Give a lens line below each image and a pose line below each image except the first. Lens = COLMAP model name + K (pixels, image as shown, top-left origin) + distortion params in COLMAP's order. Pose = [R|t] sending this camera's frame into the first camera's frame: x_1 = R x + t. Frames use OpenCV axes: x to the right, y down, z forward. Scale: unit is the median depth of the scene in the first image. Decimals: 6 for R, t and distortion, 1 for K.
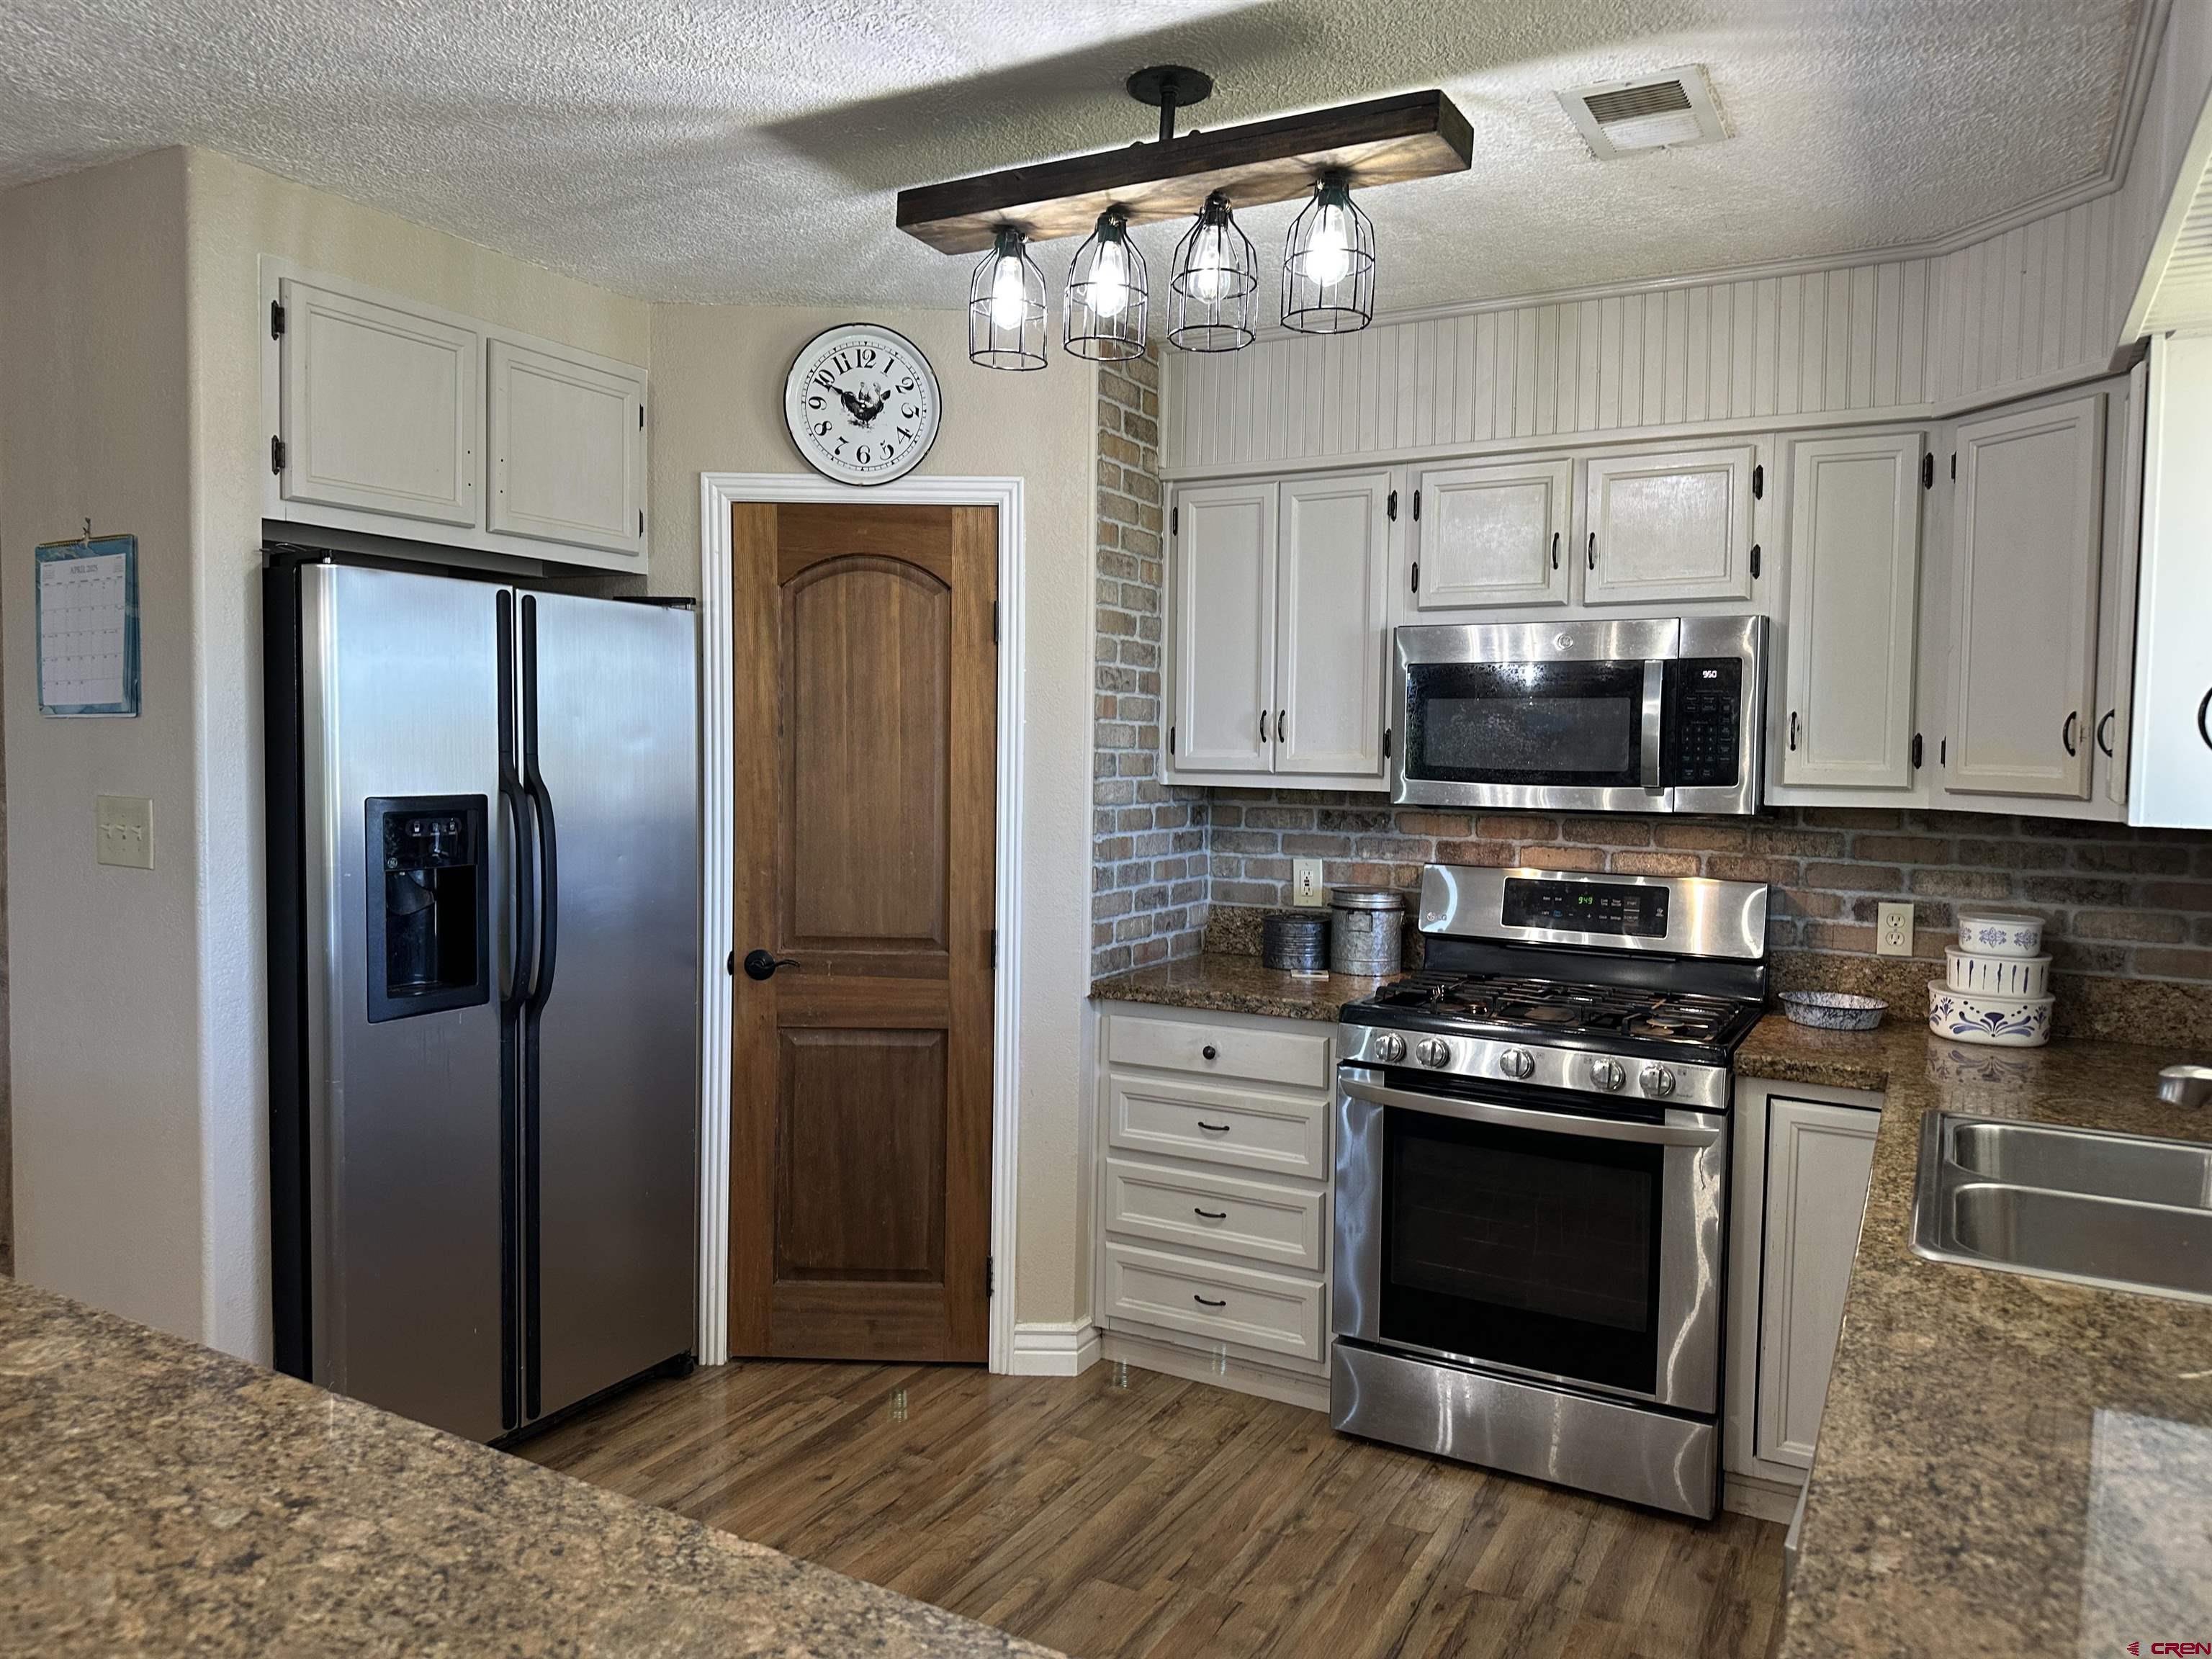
lens RADIAL K [[1542.6, 0, 1119.7], [0, 1542.6, 824.1], [0, 0, 1]] dist [0.182204, -0.334664]
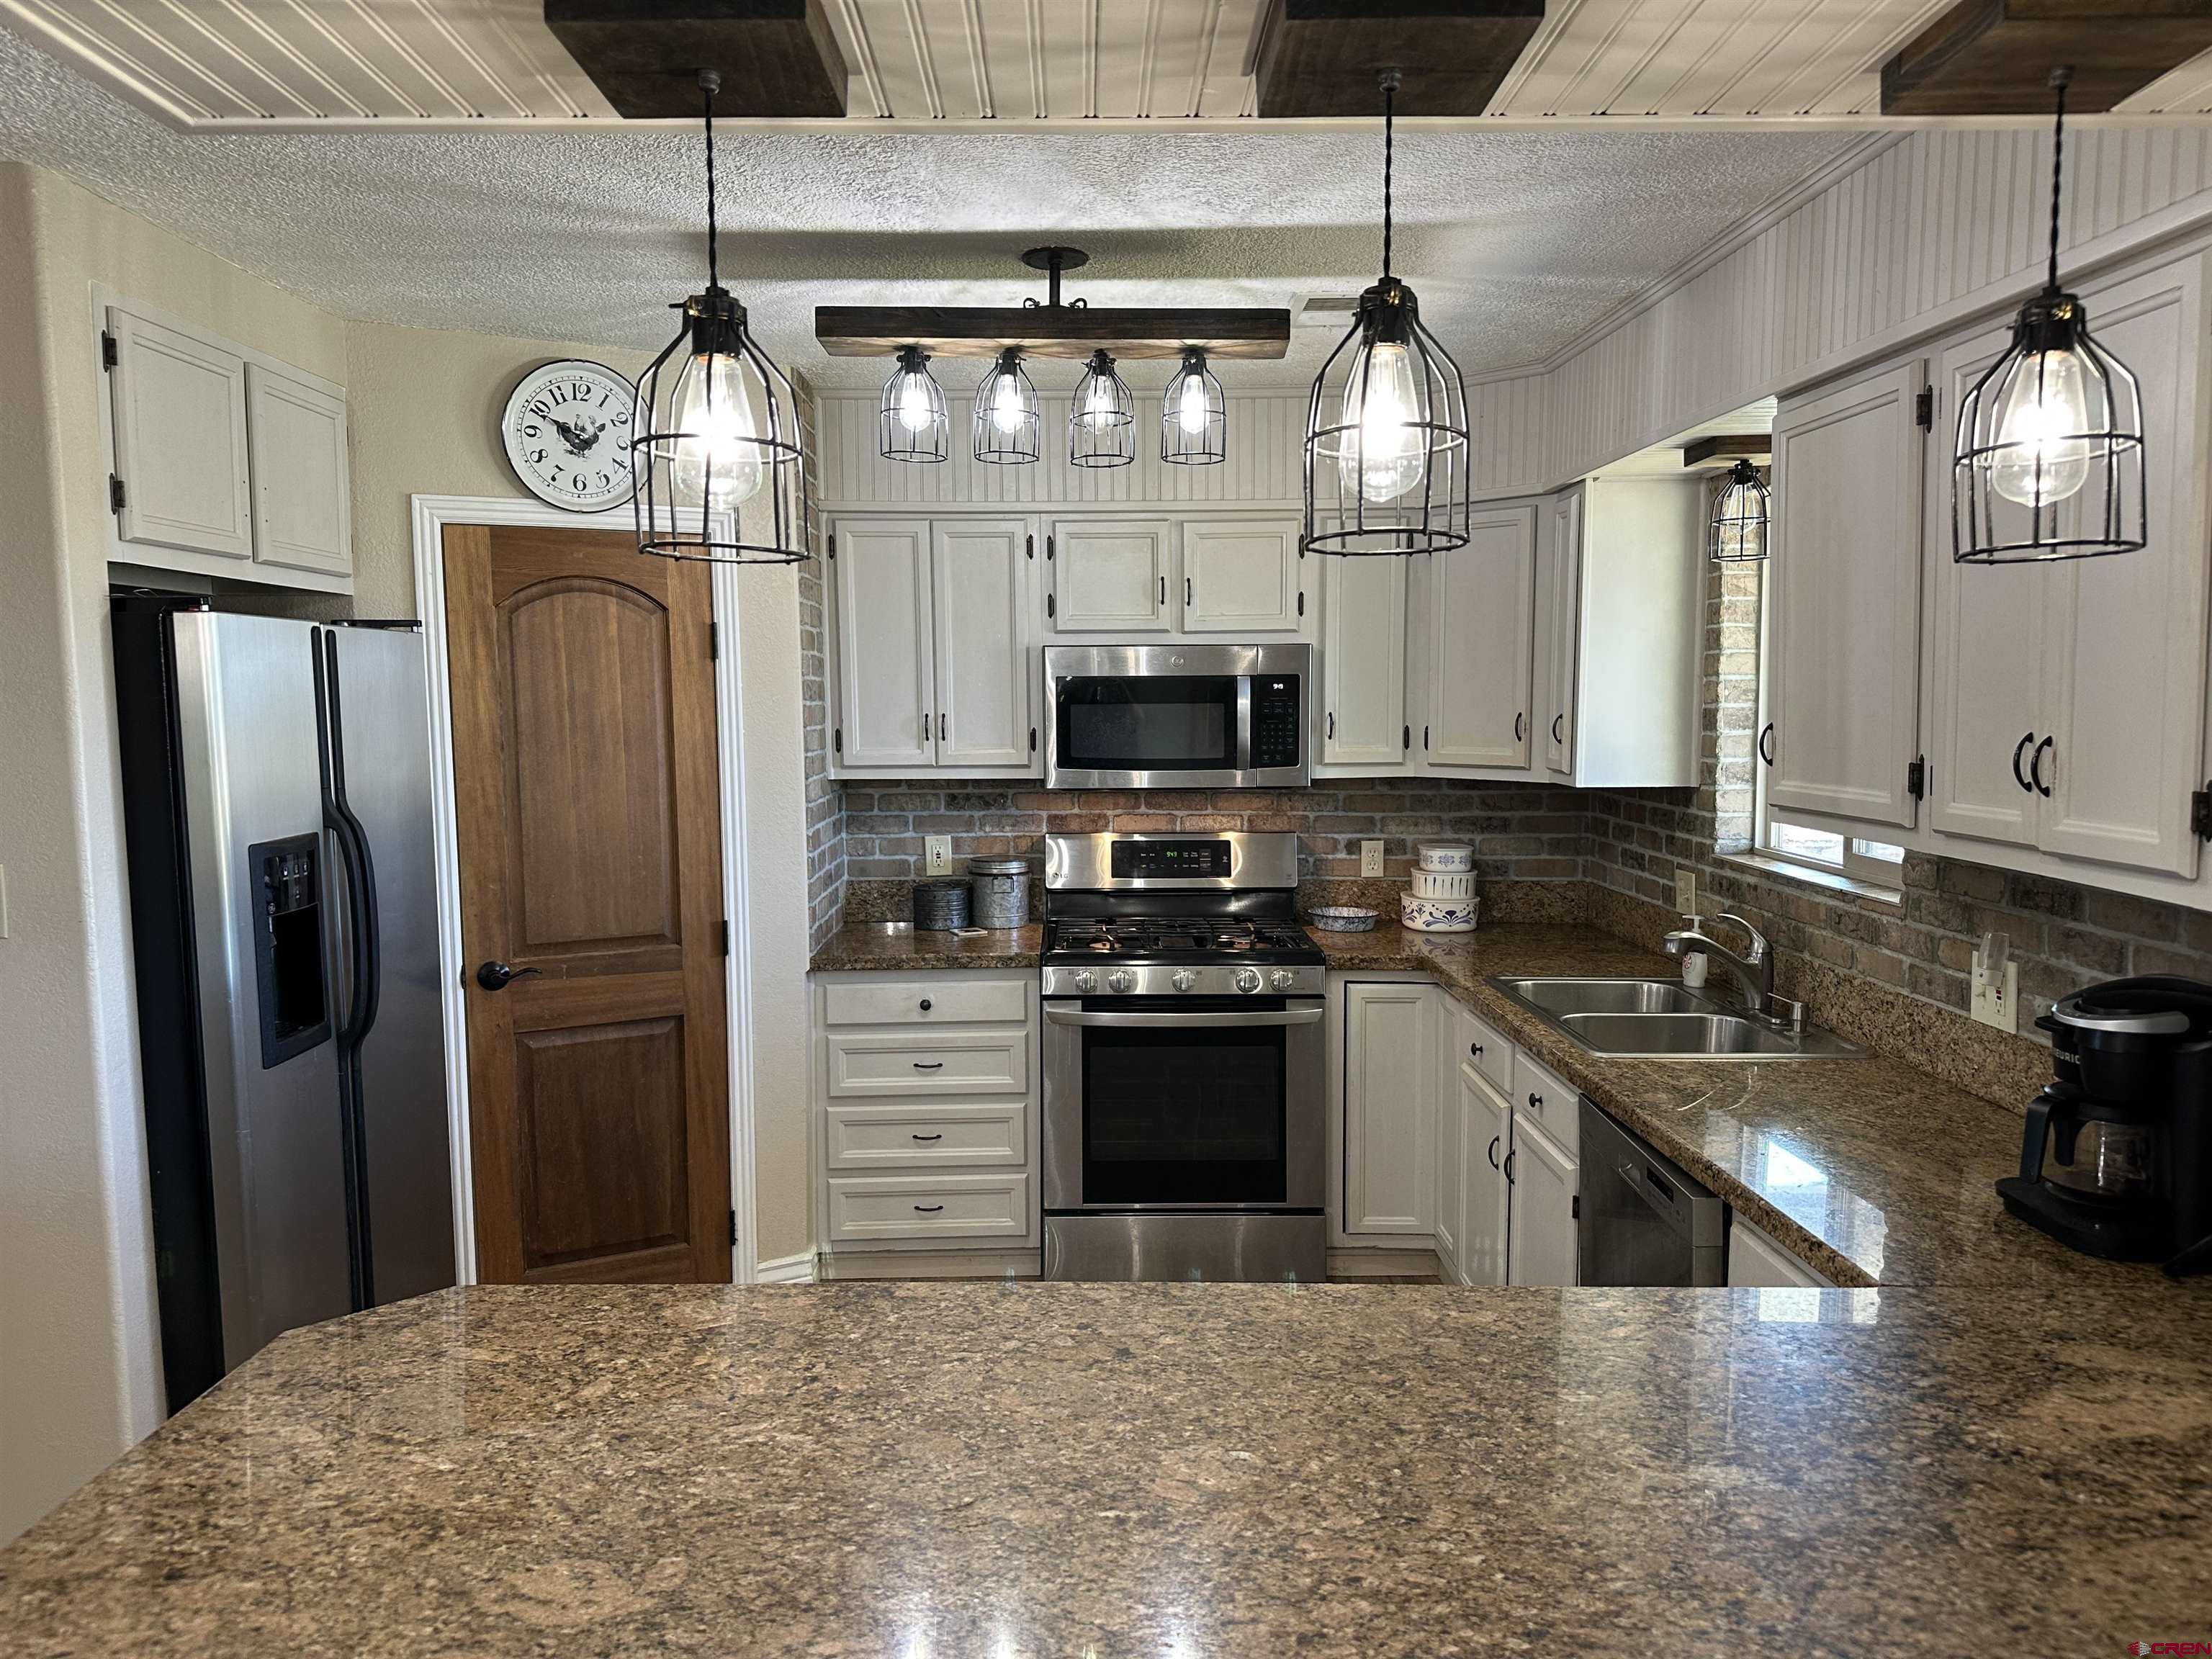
lens RADIAL K [[1533.6, 0, 1114.9], [0, 1533.6, 837.2], [0, 0, 1]] dist [0.143887, -0.223228]
pose [[0.867461, -0.067834, 0.492859, -0.383117], [0.045313, 0.997316, 0.057511, -0.042237], [-0.495437, -0.027555, 0.868207, -0.097124]]
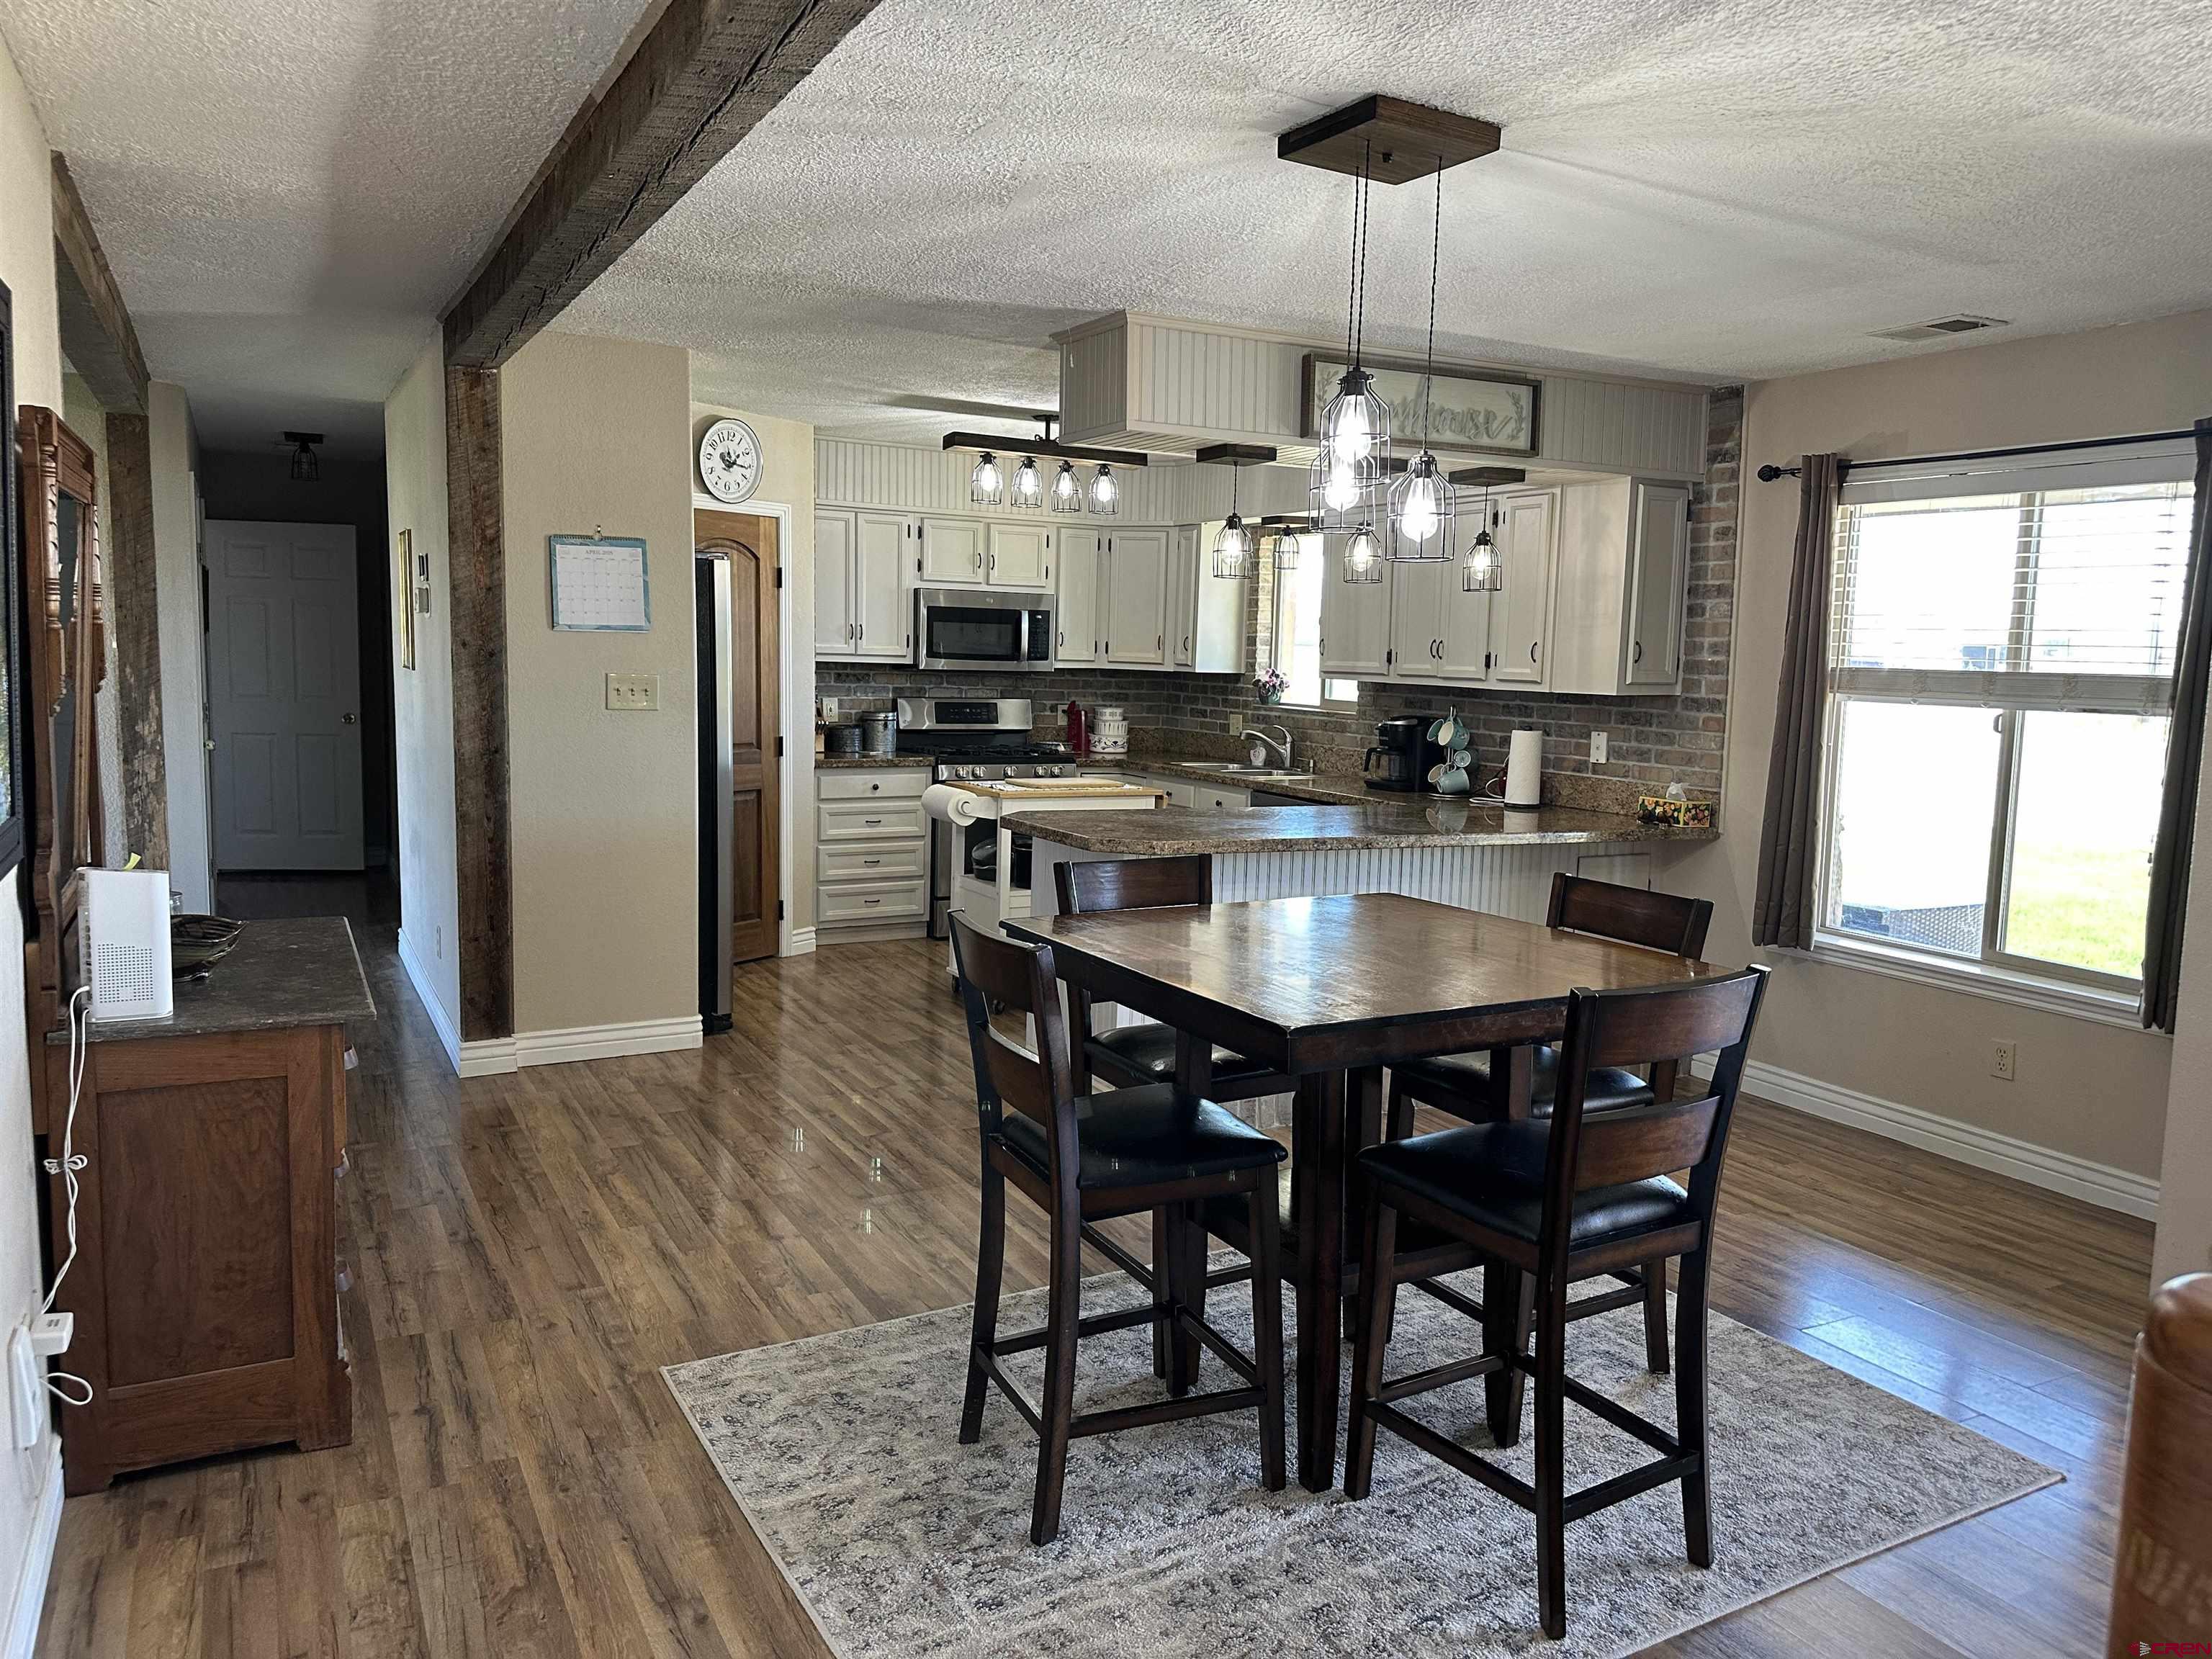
lens RADIAL K [[1542.6, 0, 1119.7], [0, 1542.6, 824.1], [0, 0, 1]] dist [0.182204, -0.334664]
pose [[0.537959, -0.099812, 0.837041, -1.526718], [0.023981, 0.994376, 0.103161, -0.014382], [-0.842630, -0.035424, 0.537327, -0.430611]]
